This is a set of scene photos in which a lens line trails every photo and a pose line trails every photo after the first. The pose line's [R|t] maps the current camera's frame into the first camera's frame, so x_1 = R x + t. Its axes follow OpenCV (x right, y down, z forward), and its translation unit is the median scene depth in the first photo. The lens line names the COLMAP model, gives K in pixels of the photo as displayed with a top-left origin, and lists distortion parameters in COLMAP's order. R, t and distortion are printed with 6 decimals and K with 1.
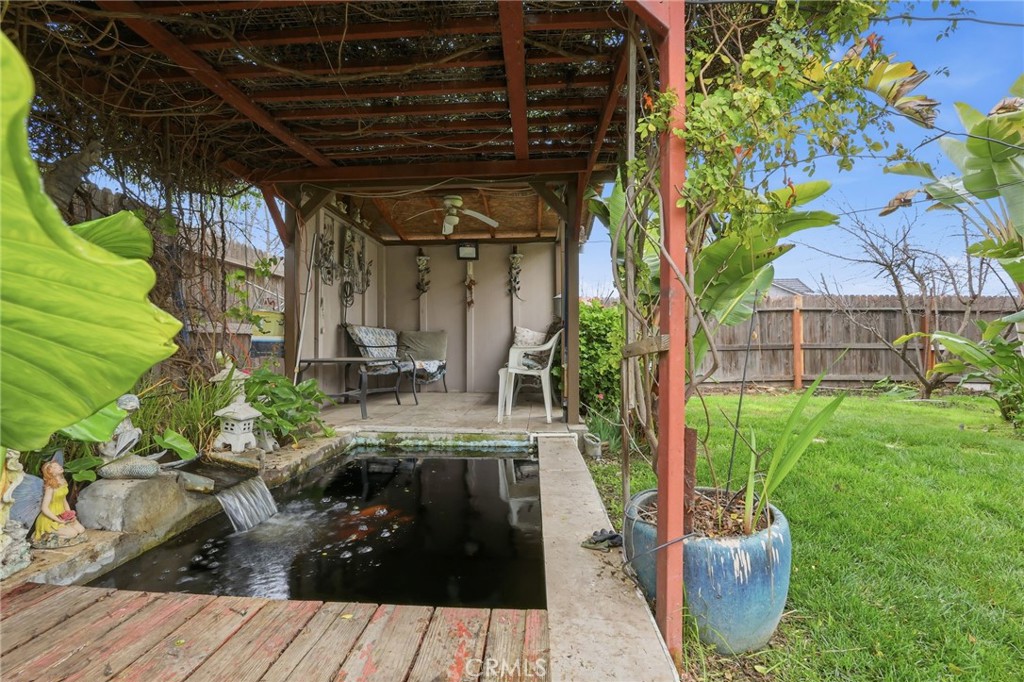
lens RADIAL K [[481.8, 0, 513.9], [0, 481.8, 342.8], [0, 0, 1]] dist [0.000079, 0.000455]
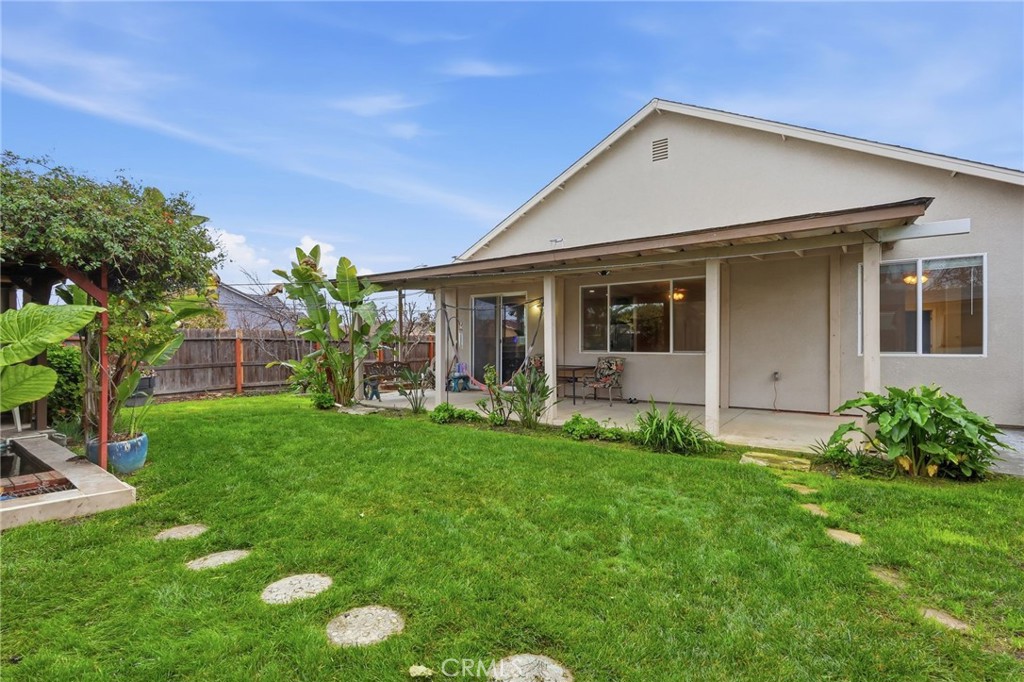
lens RADIAL K [[481.8, 0, 513.9], [0, 481.8, 342.8], [0, 0, 1]] dist [0.000079, 0.000455]
pose [[0.575811, 0.004960, 0.817568, -0.123541], [0.001694, 0.999972, -0.007260, -0.045105], [-0.817581, 0.005566, 0.575787, -0.518673]]
